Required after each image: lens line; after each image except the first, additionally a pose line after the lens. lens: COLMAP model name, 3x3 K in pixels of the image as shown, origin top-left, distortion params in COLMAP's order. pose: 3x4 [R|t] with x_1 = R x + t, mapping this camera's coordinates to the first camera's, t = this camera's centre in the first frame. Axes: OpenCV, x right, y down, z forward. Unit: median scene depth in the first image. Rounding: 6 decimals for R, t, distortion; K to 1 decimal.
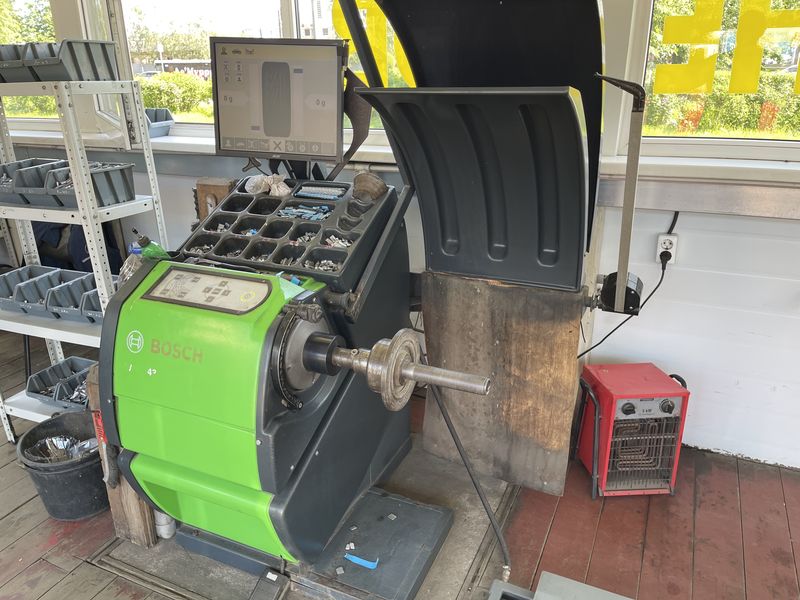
lens RADIAL K [[604.5, 0, 403.8], [0, 604.5, 301.0], [0, 0, 1]] dist [0.072940, -0.105668]
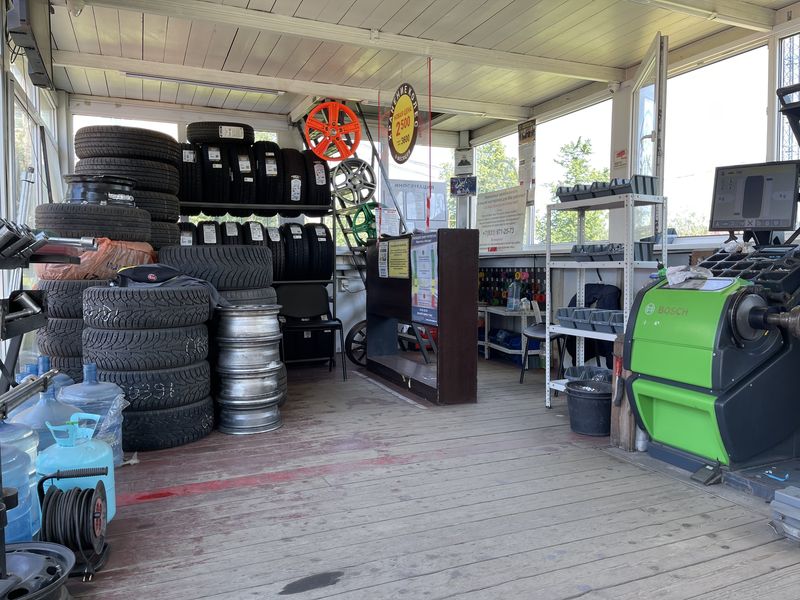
lens RADIAL K [[604.5, 0, 403.8], [0, 604.5, 301.0], [0, 0, 1]] dist [0.072940, -0.105668]
pose [[0.743565, 0.052402, -0.666607, 0.210703], [-0.249441, 0.946698, -0.203819, 0.517558], [0.620395, 0.317832, 0.717003, -0.700037]]
